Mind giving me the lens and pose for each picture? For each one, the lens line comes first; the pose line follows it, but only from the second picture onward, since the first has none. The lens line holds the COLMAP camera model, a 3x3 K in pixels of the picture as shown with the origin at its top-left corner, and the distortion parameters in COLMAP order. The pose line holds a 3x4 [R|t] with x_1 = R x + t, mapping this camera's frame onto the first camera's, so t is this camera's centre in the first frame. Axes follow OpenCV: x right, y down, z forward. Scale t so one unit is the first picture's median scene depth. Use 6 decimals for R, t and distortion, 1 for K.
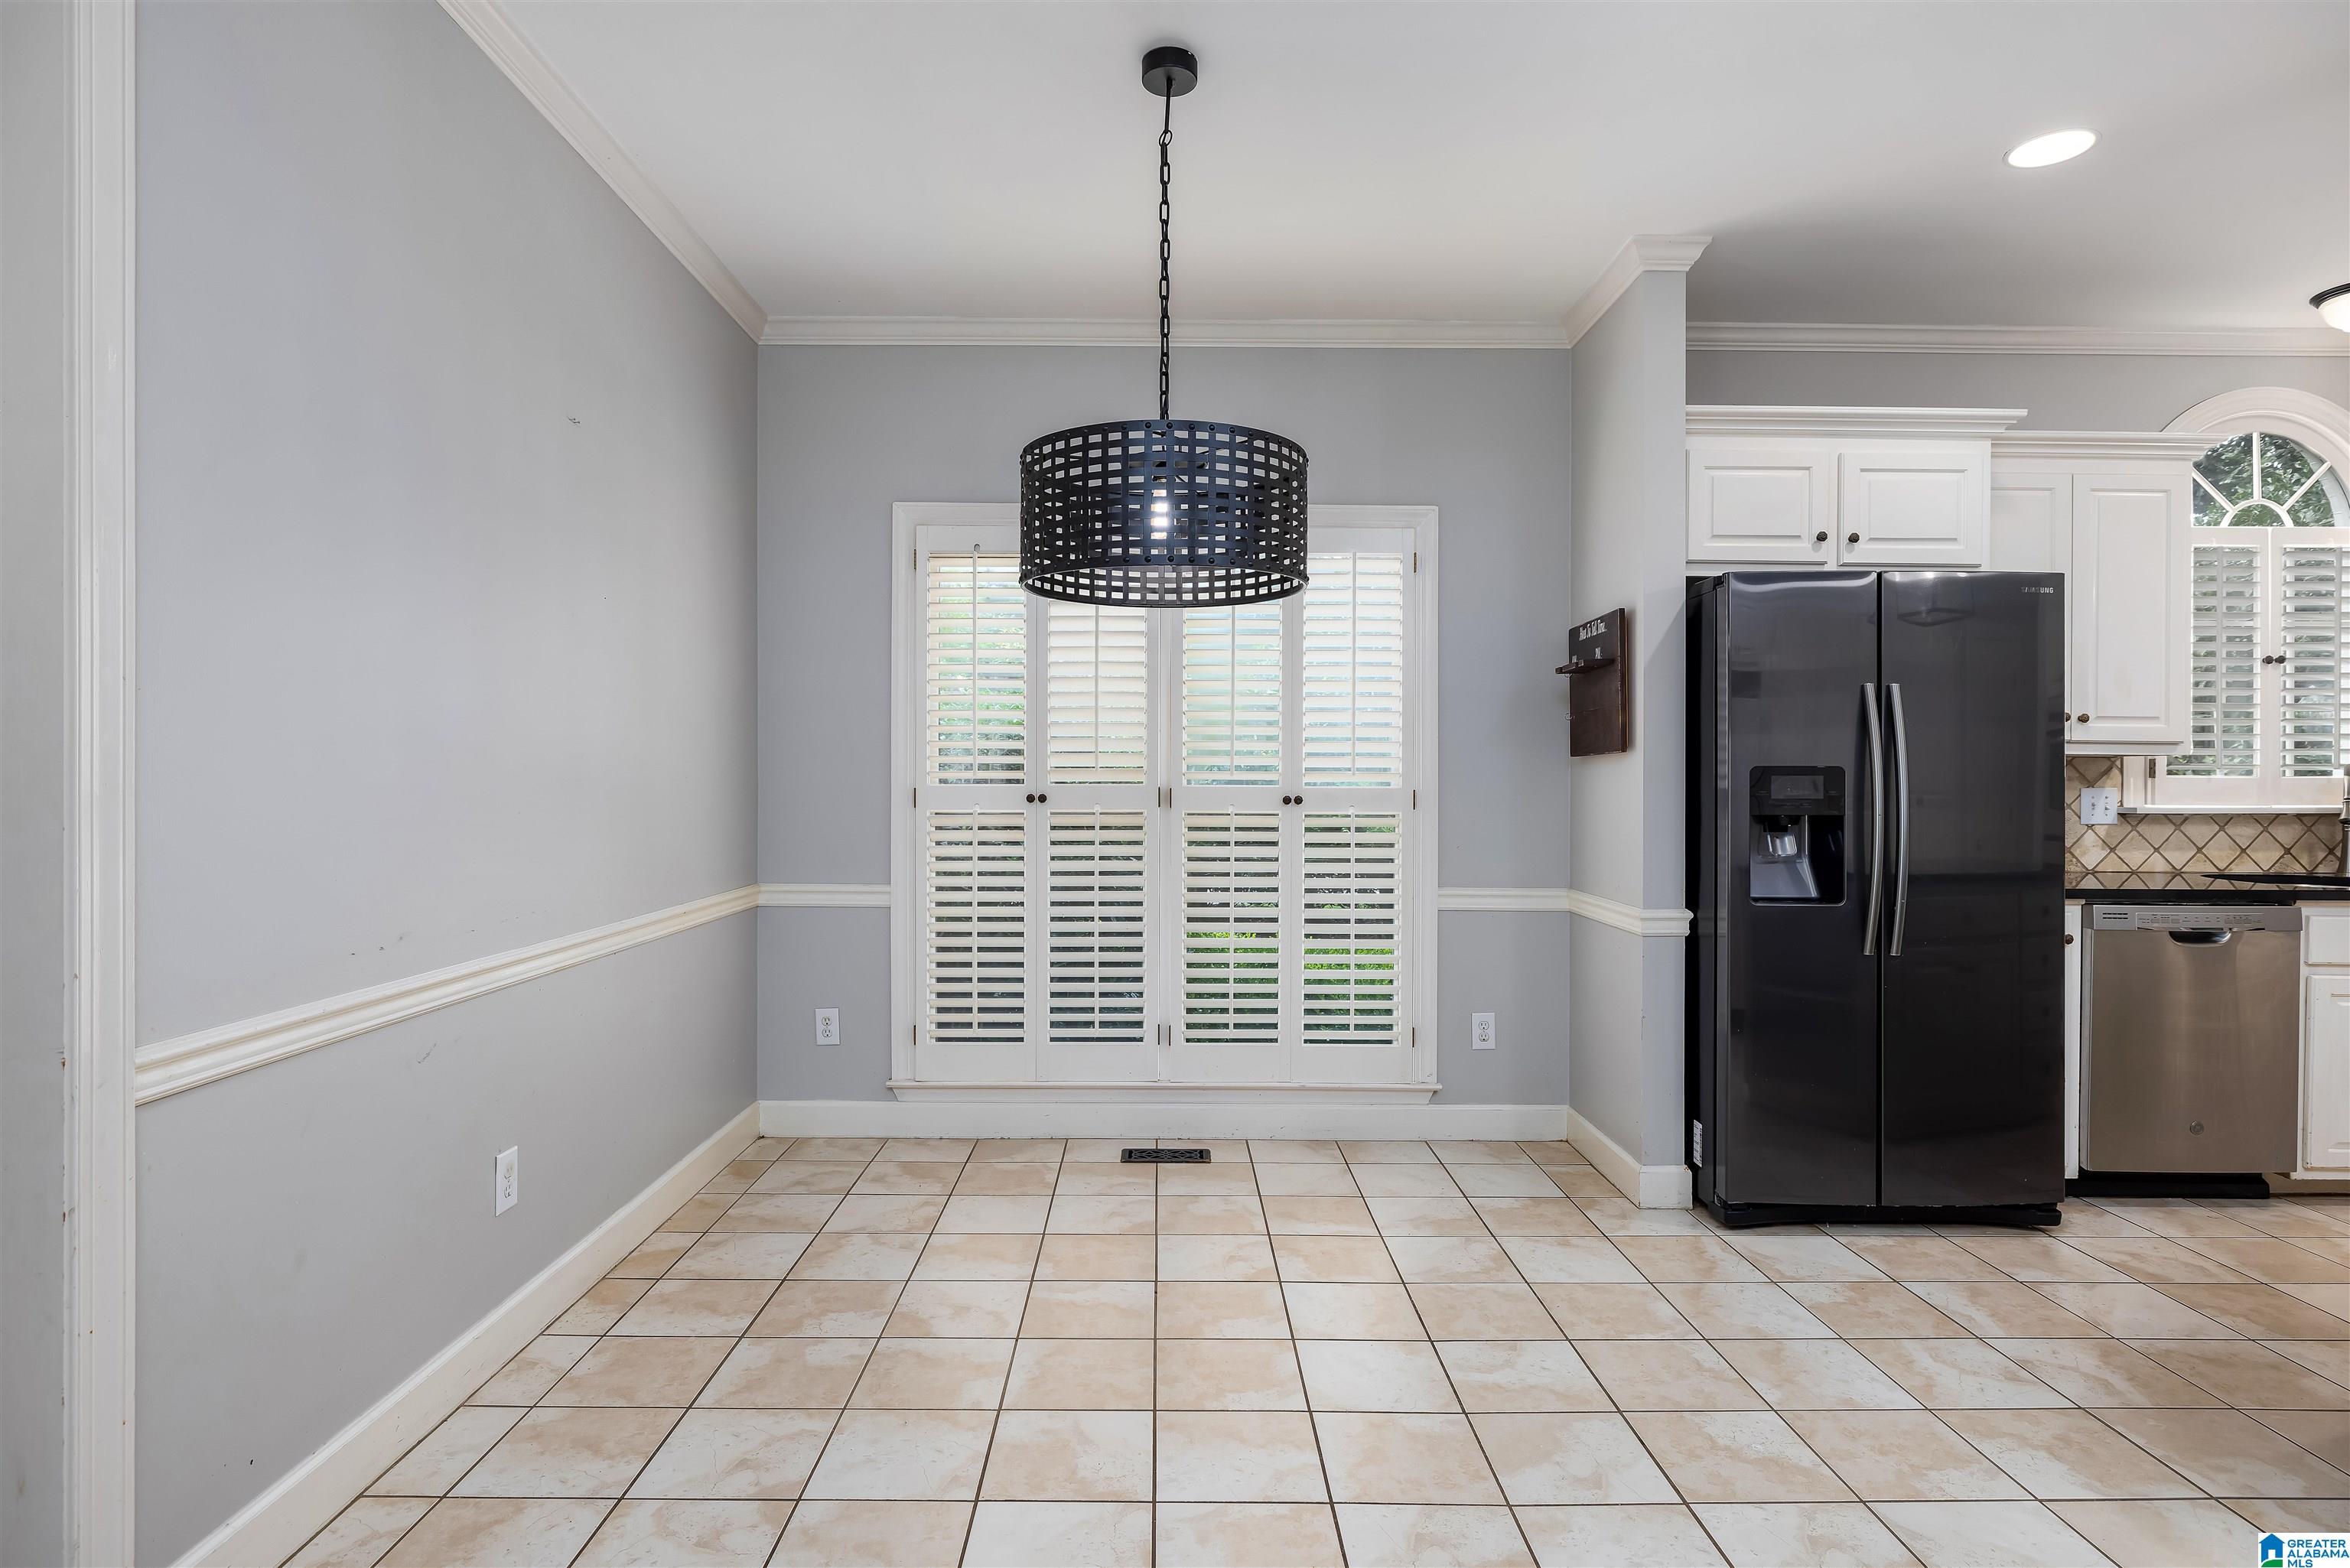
lens RADIAL K [[1225.8, 0, 1171.9], [0, 1225.8, 775.6], [0, 0, 1]] dist [0.004204, 0.000747]
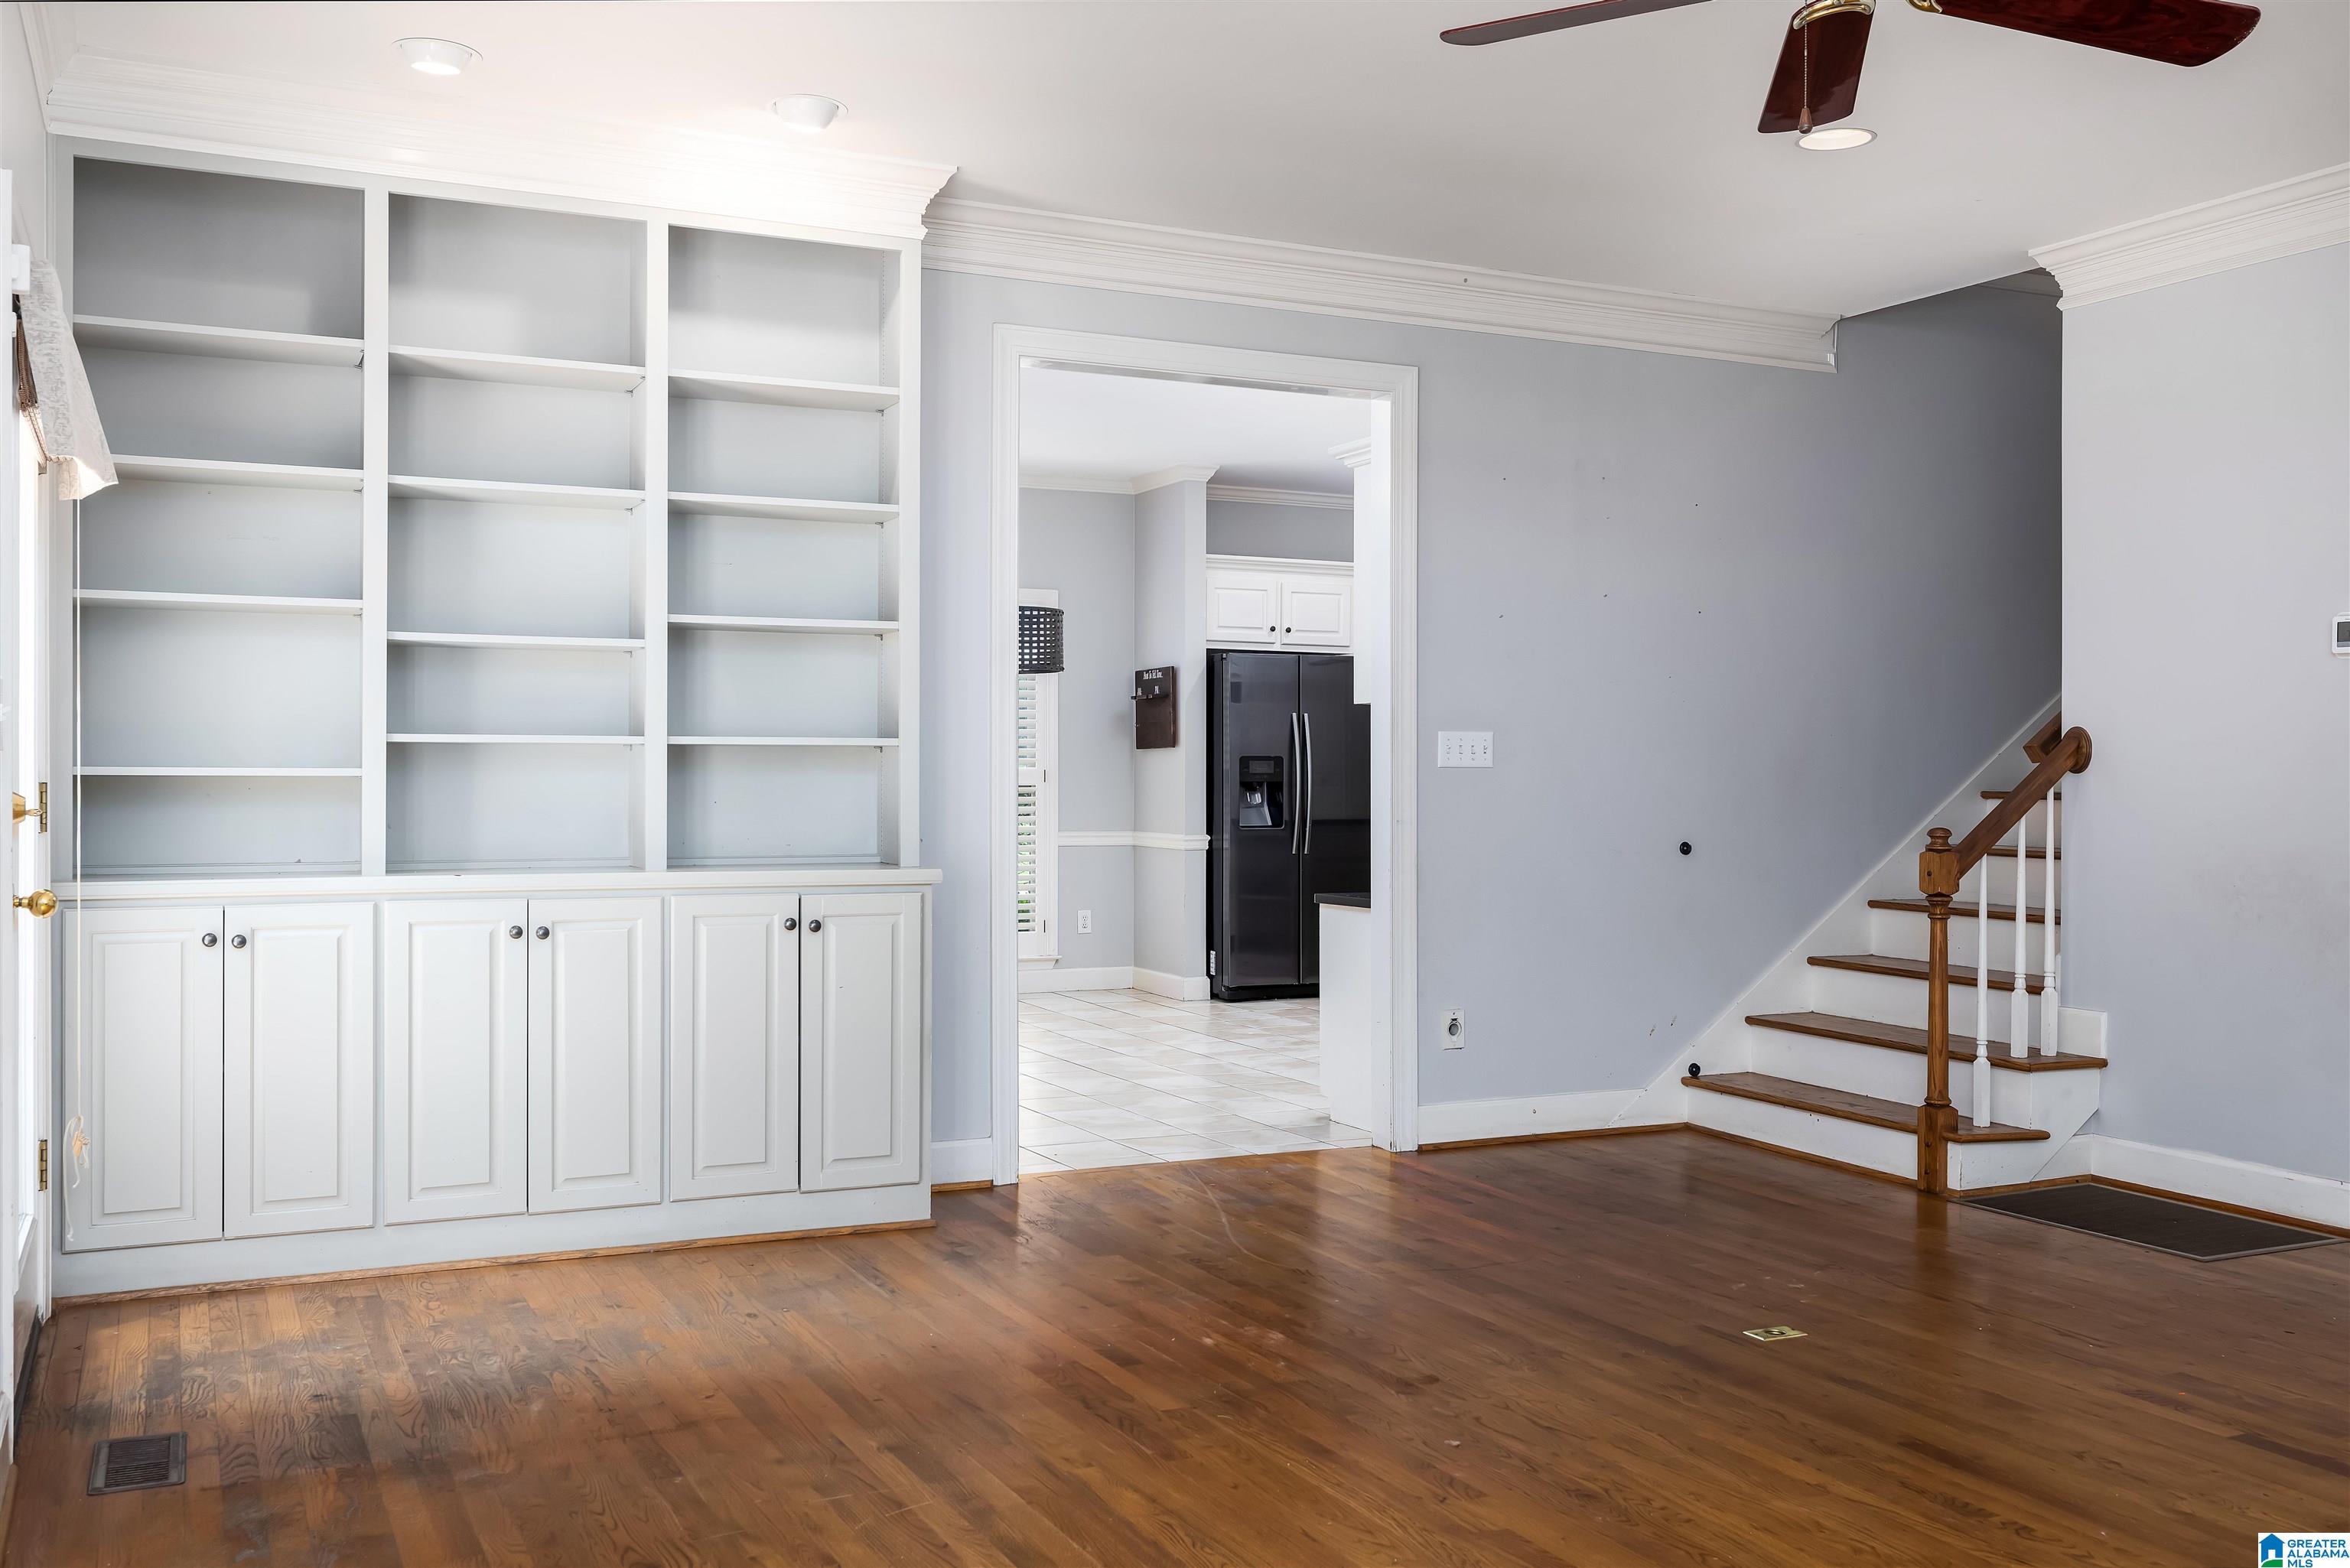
lens RADIAL K [[2151.4, 0, 1174.0], [0, 2151.4, 779.5], [0, 0, 1]] dist [-0.000403, 0.000000]
pose [[0.901814, -0.003315, 0.432111, -0.990073], [-0.000706, 0.999958, 0.009144, -0.001693], [-0.432123, -0.008551, 0.901774, -1.829710]]
